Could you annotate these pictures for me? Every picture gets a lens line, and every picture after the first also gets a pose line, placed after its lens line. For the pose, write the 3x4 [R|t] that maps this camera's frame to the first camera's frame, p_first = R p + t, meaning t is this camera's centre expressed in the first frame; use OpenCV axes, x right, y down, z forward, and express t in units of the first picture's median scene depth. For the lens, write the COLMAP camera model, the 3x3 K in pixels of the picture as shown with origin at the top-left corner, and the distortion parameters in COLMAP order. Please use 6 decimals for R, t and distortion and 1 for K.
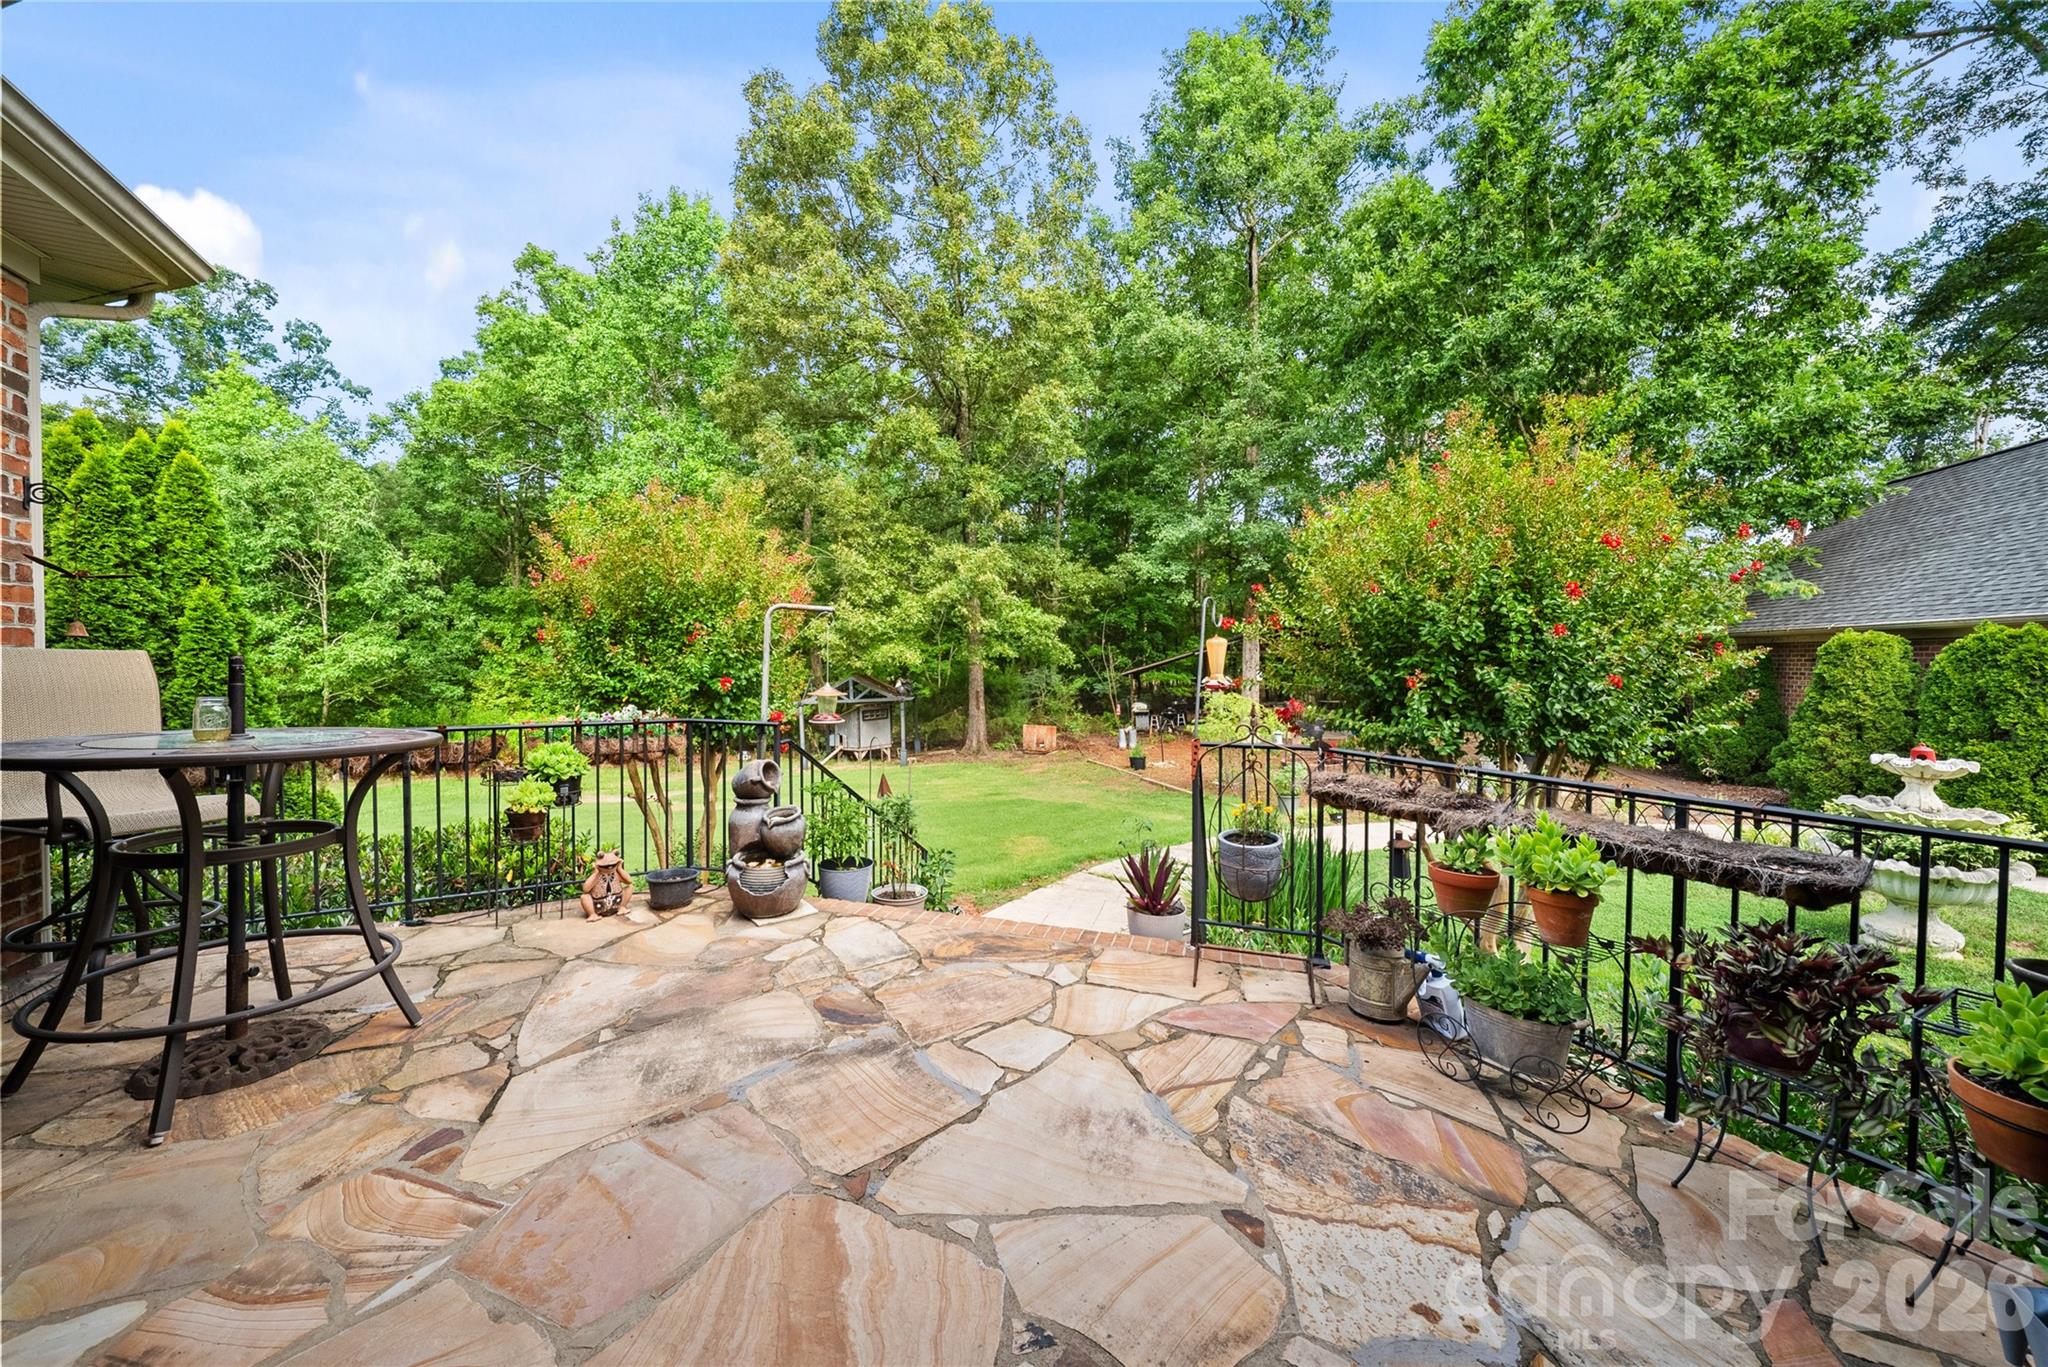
lens RADIAL K [[720.5, 0, 1023.7], [0, 720.5, 670.4], [0, 0, 1]] dist [0.001422, -0.003248]
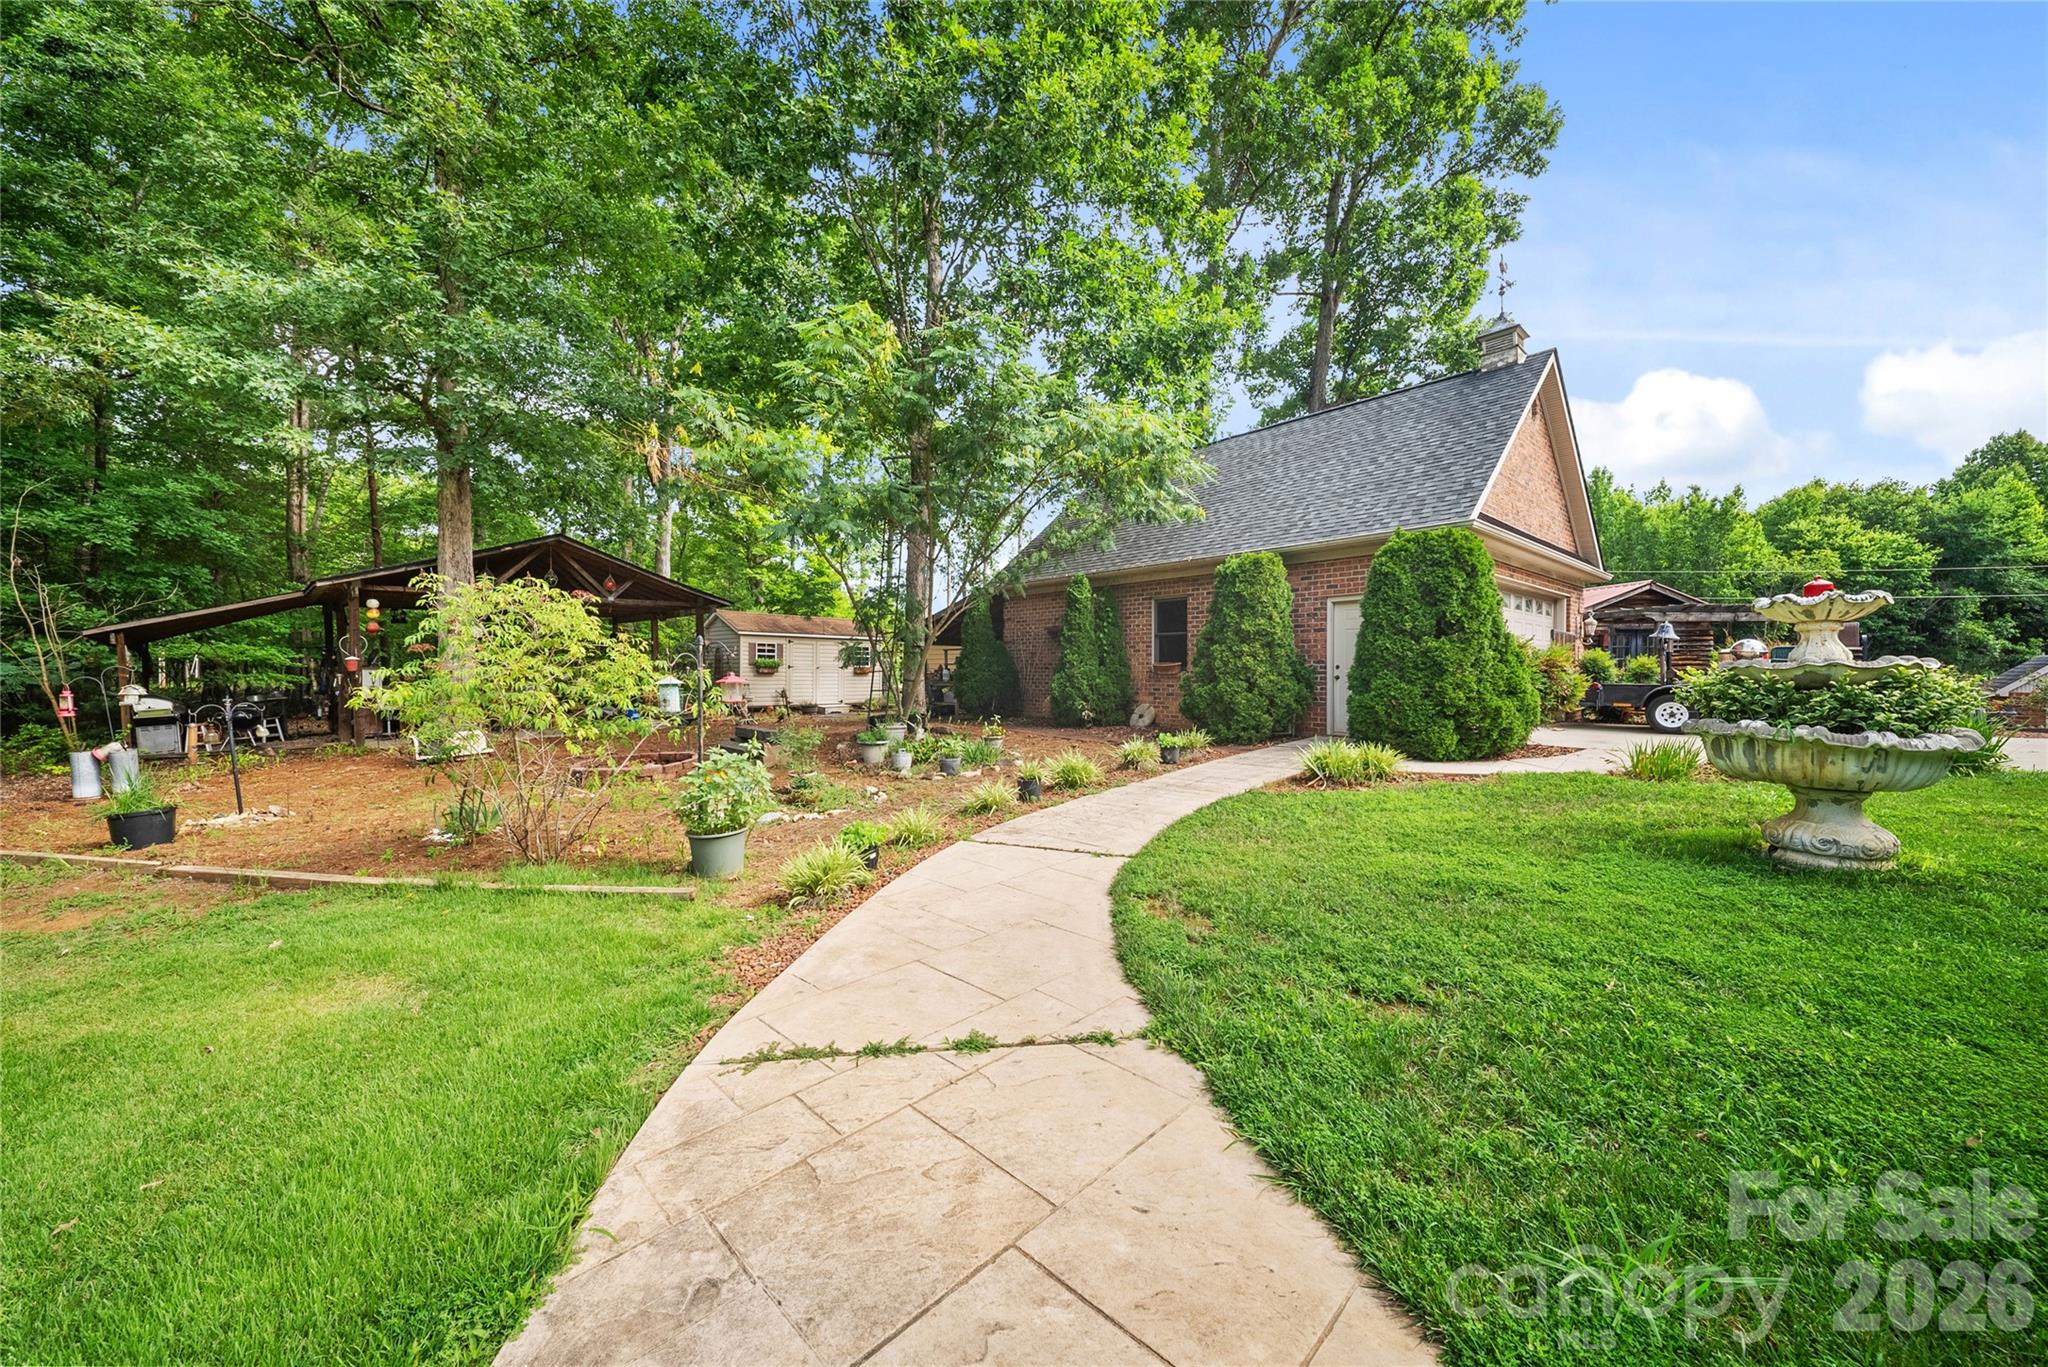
lens RADIAL K [[720.5, 0, 1023.7], [0, 720.5, 670.4], [0, 0, 1]] dist [0.001422, -0.003248]
pose [[0.500151, -0.019689, 0.865715, 0.058342], [0.020129, 0.999736, 0.011108, 0.044785], [-0.865704, 0.011871, 0.500415, 0.367609]]
